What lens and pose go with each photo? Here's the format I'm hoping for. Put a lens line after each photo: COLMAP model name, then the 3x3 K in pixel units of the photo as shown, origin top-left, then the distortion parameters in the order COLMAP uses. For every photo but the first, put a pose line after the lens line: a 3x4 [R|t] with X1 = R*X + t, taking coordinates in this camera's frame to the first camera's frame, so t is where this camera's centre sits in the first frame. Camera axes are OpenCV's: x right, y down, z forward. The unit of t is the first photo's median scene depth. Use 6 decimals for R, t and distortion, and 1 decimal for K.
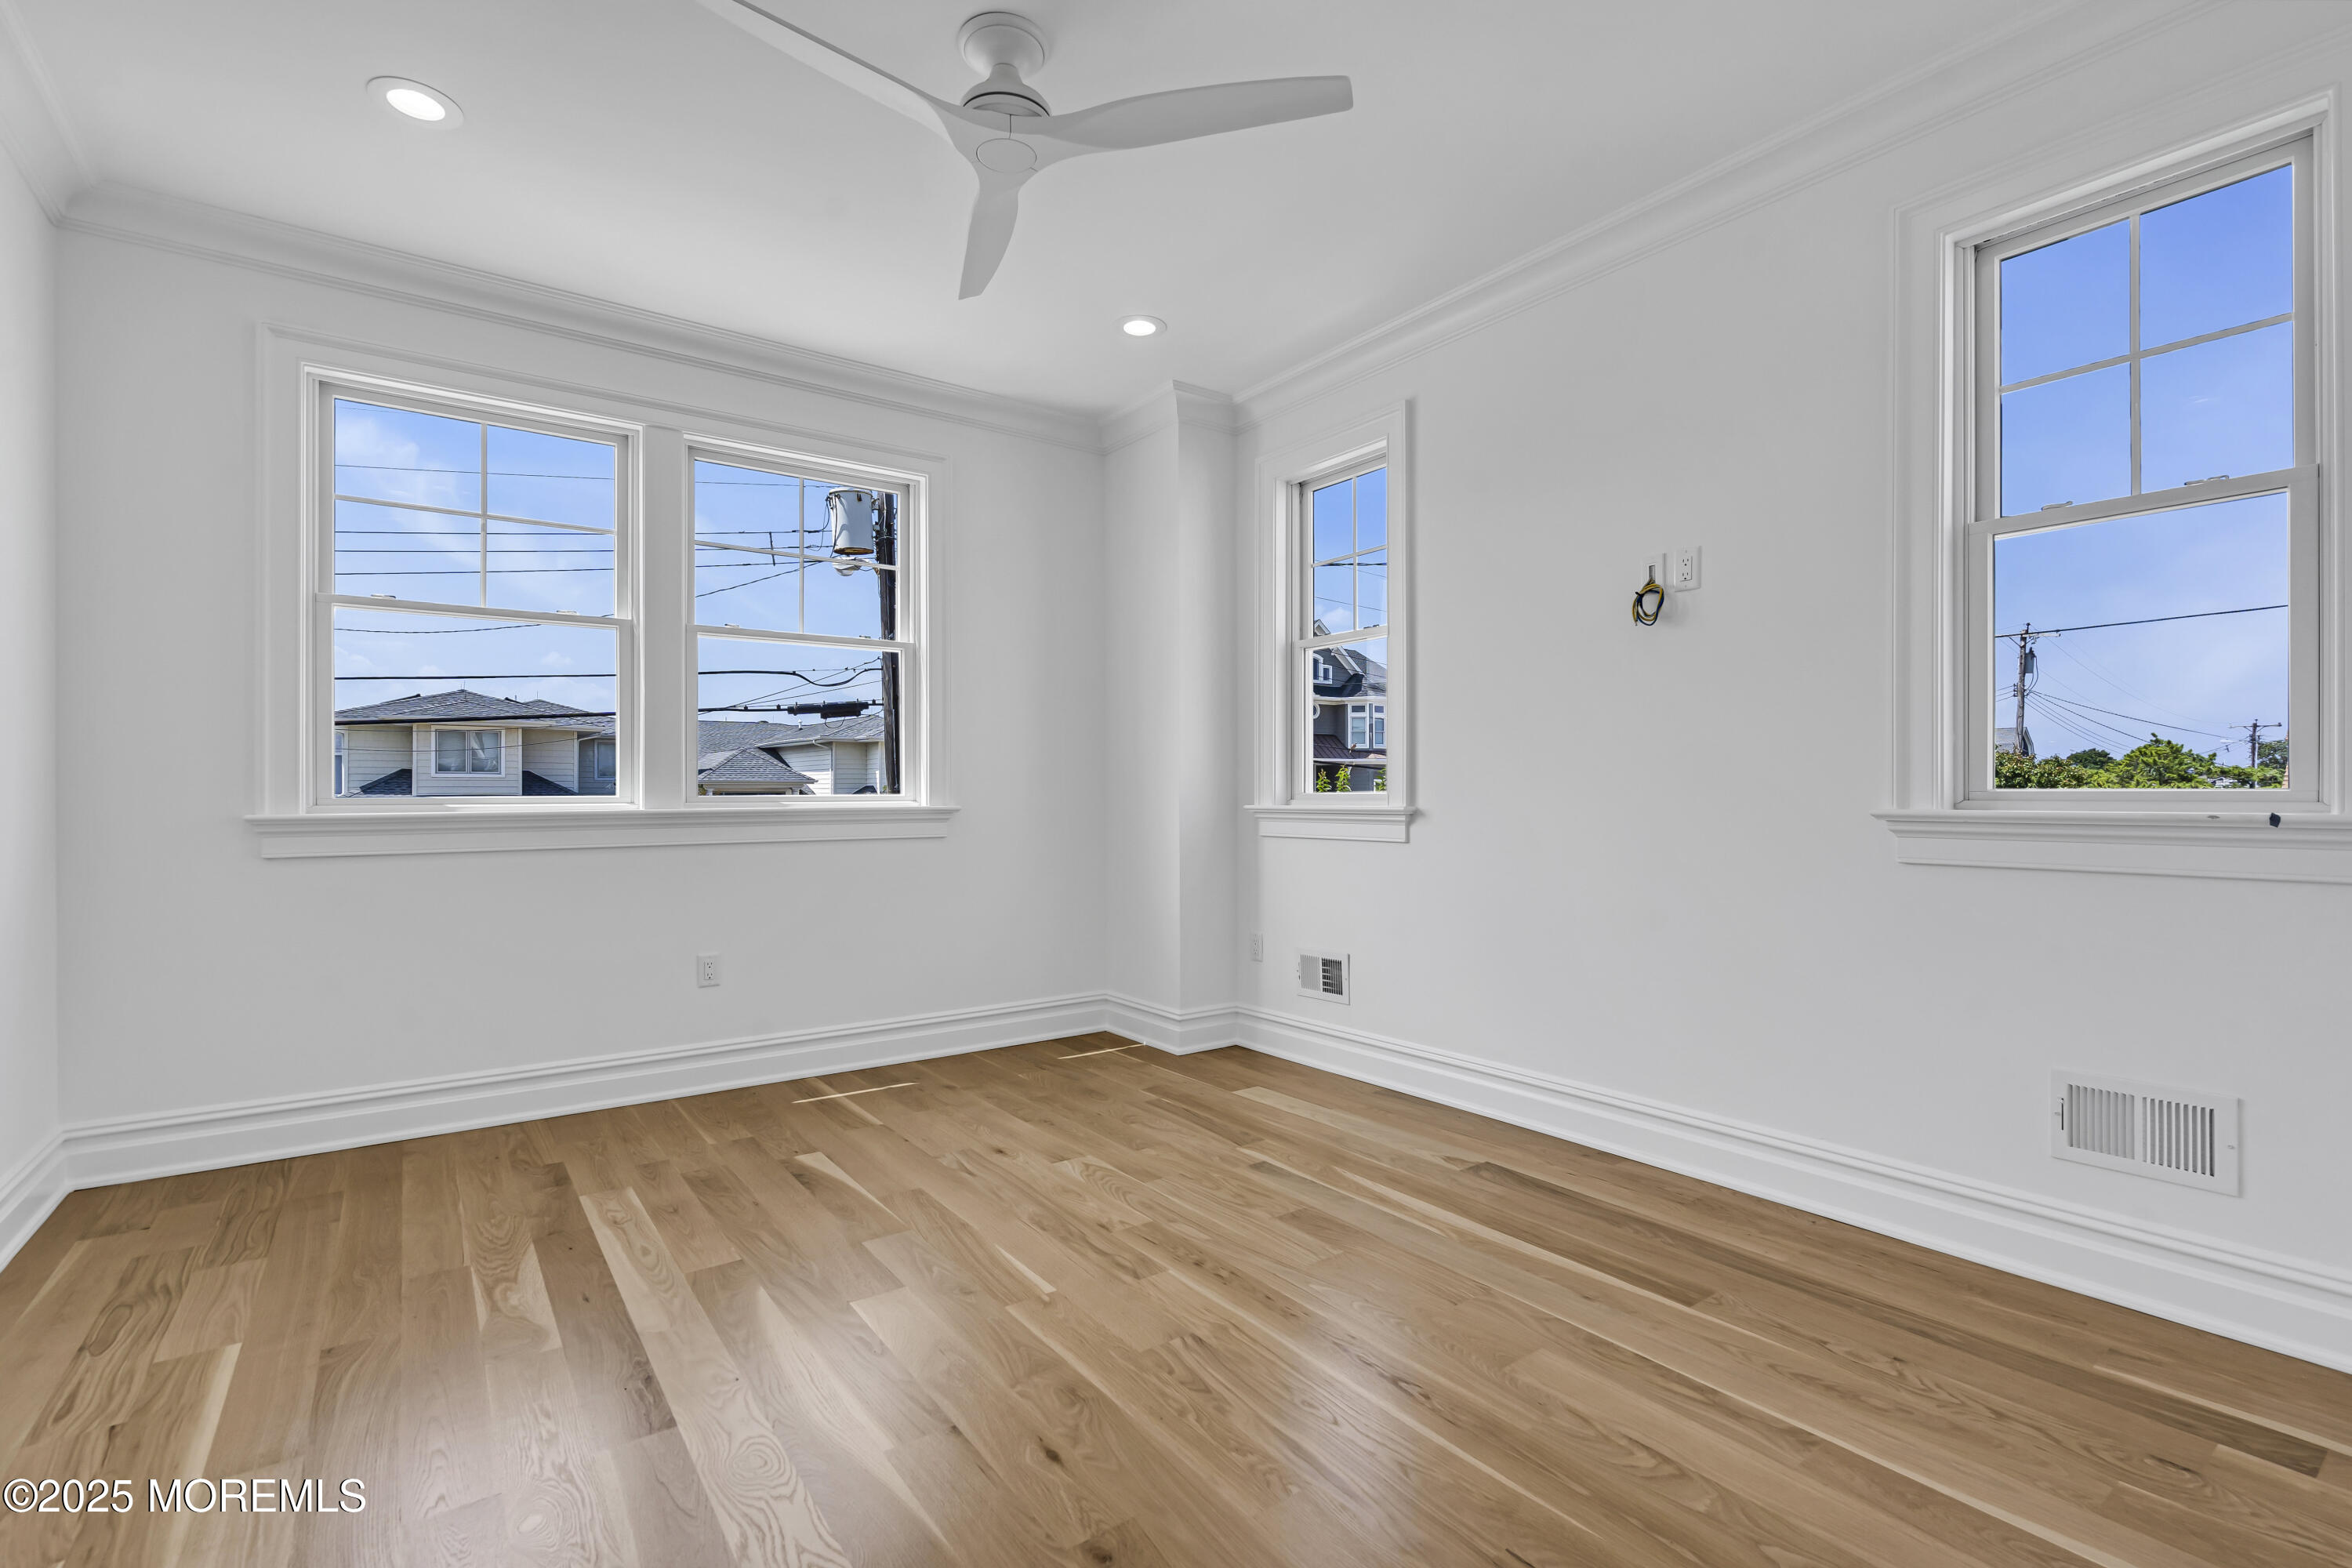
lens RADIAL K [[1065.1, 0, 1173.1], [0, 1065.1, 790.6], [0, 0, 1]] dist [-0.000693, -0.000122]
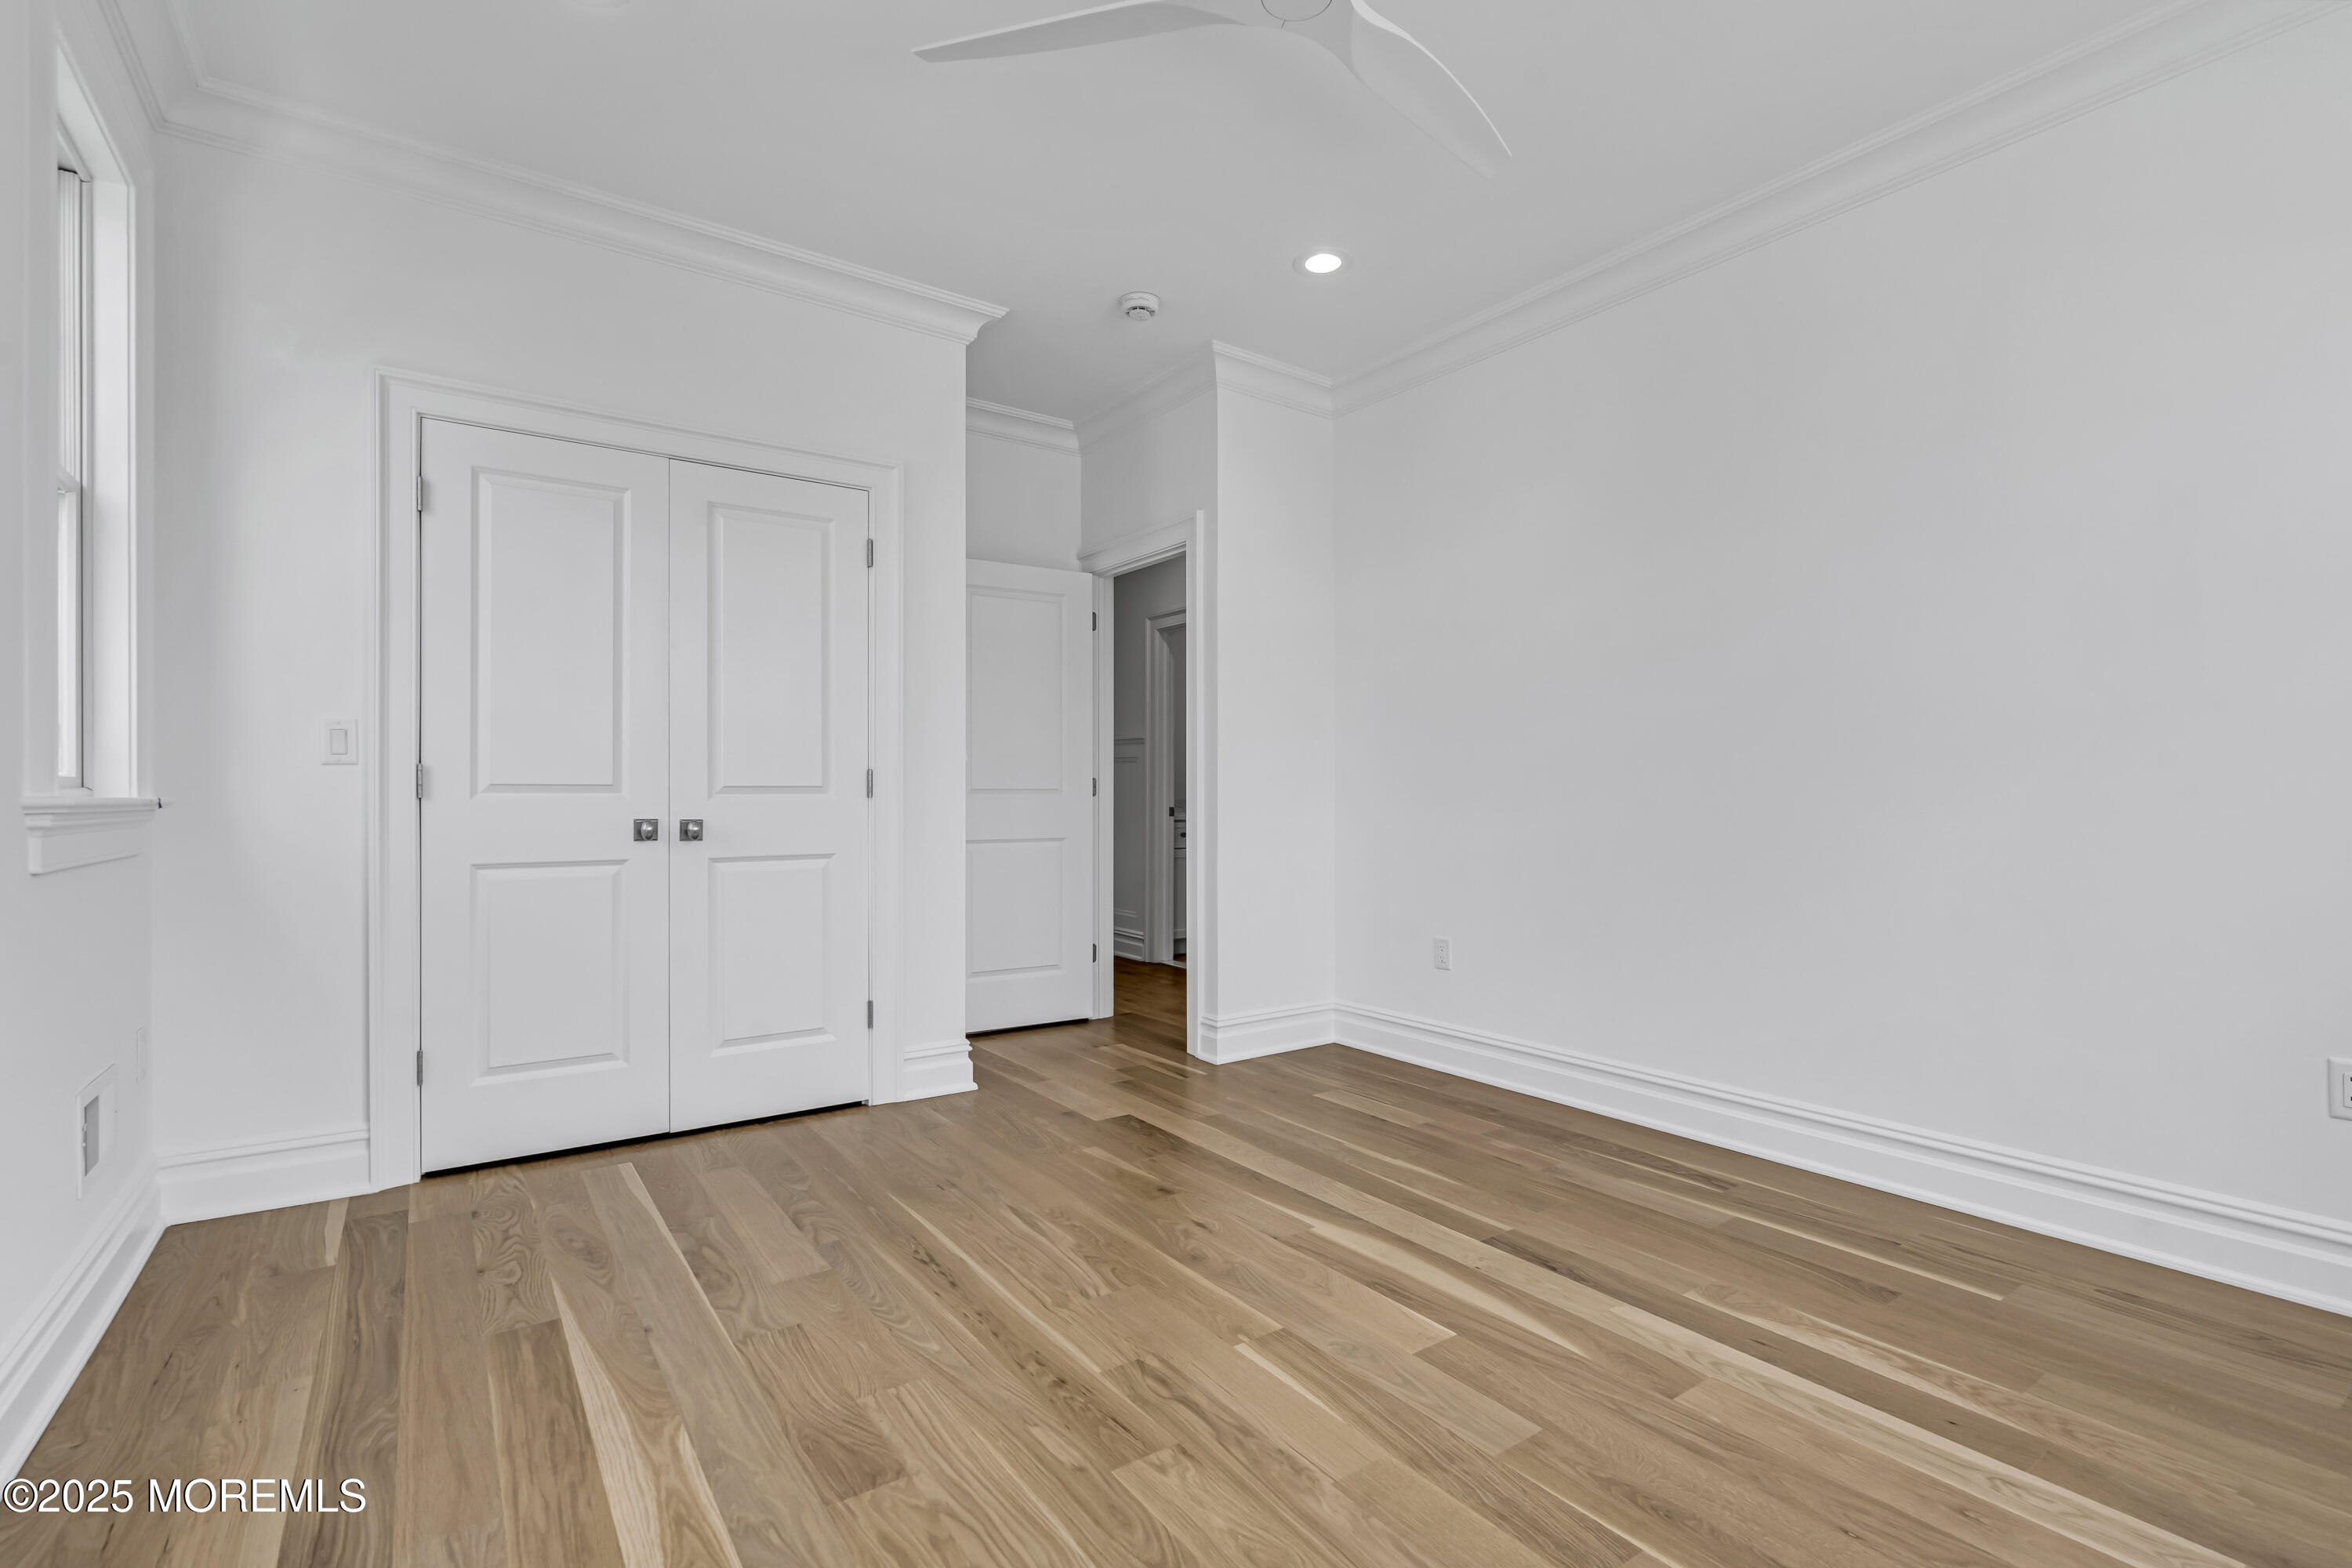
lens RADIAL K [[1065.1, 0, 1173.1], [0, 1065.1, 790.6], [0, 0, 1]] dist [-0.000693, -0.000122]
pose [[-0.999874, 0.002658, 0.015657, -0.074435], [0.002548, 0.999972, -0.007011, 0.021735], [-0.015676, -0.006970, -0.999853, 1.852528]]
